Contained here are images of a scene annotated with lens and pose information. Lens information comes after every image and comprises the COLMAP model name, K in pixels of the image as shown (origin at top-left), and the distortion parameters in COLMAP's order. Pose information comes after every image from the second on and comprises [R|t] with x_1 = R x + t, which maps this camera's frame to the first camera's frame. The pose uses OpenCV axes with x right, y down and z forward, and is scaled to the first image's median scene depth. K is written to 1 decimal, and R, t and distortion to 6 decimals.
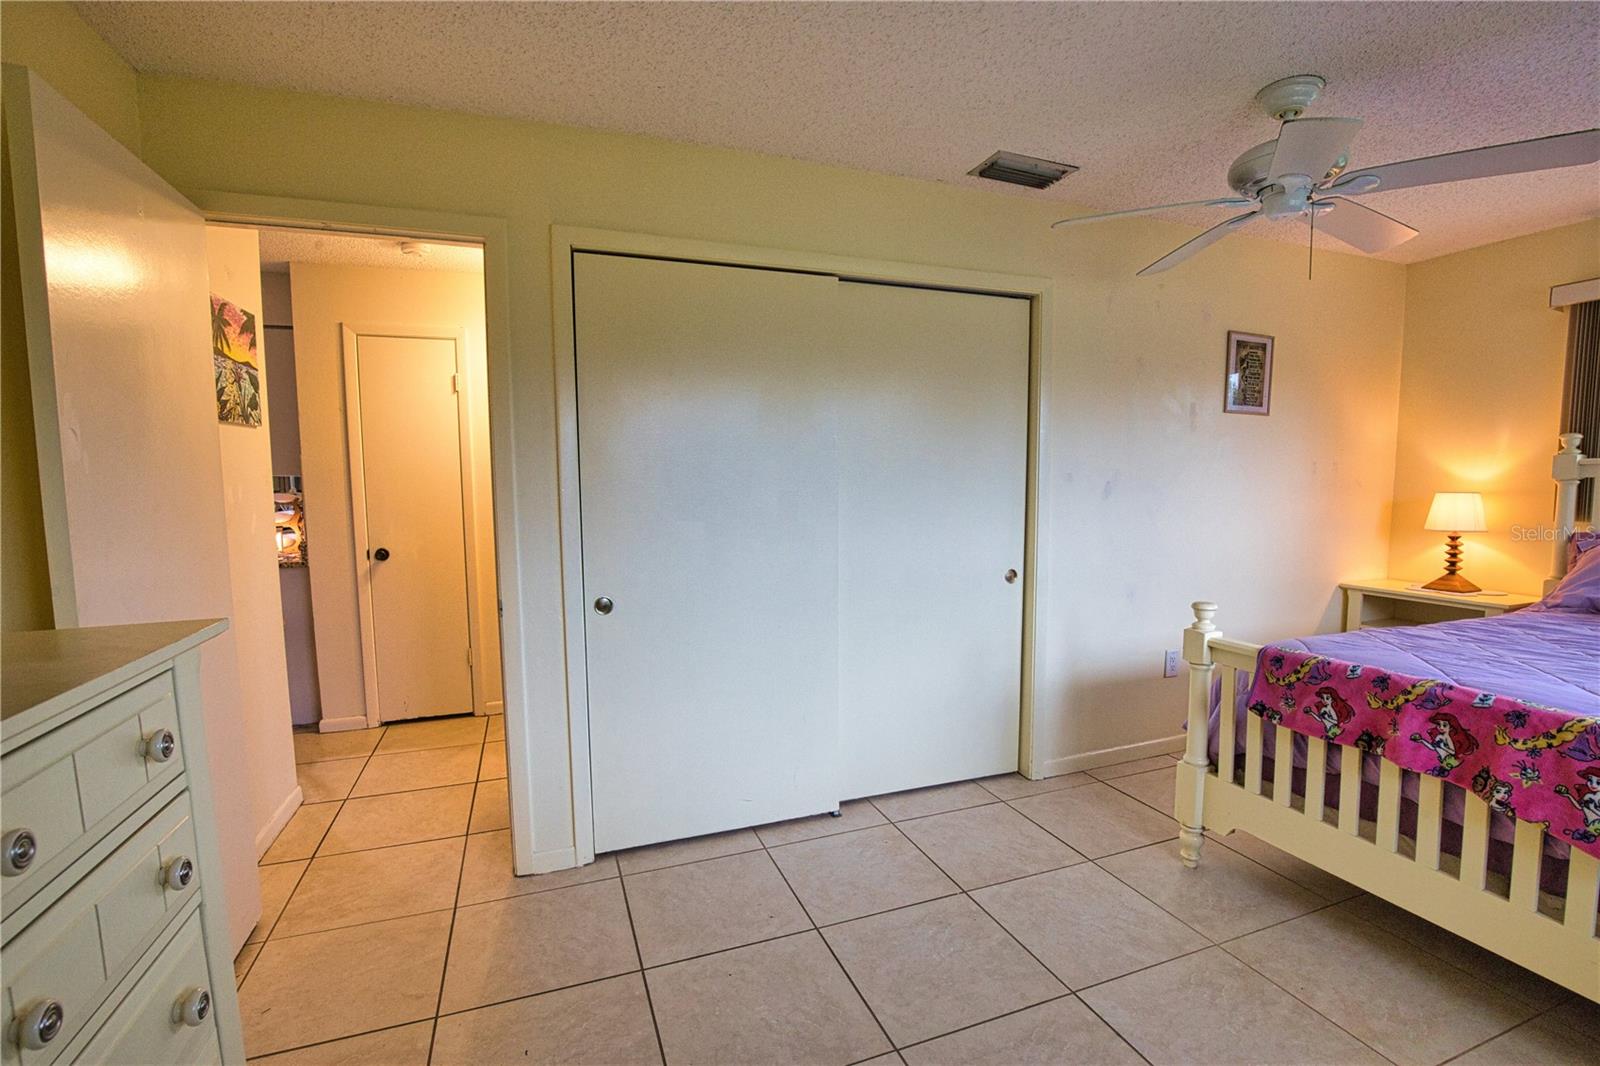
lens RADIAL K [[733.3, 0, 809.9], [0, 733.3, 543.6], [0, 0, 1]] dist [-0.035406, 0.006481]
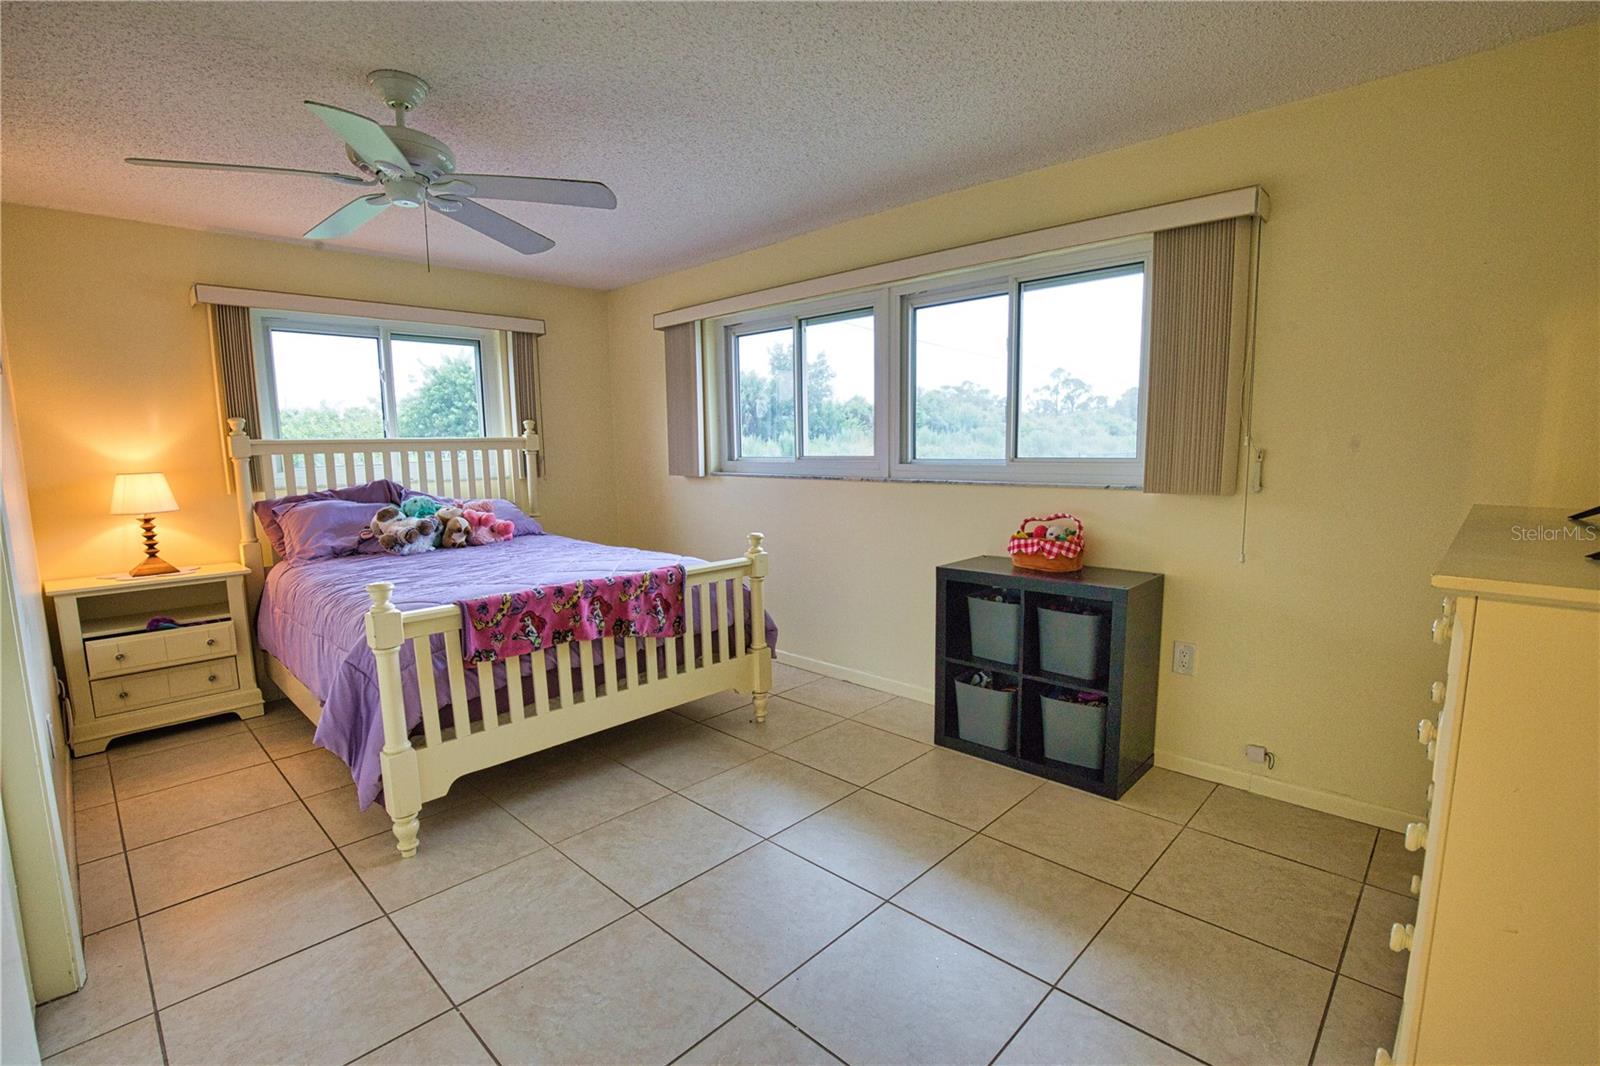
lens RADIAL K [[733.3, 0, 809.9], [0, 733.3, 543.6], [0, 0, 1]] dist [-0.035406, 0.006481]
pose [[-0.429816, -0.108082, 0.896424, -0.622751], [0.100500, 0.980914, 0.166456, -0.081807], [-0.897306, 0.161636, -0.410750, 1.015439]]
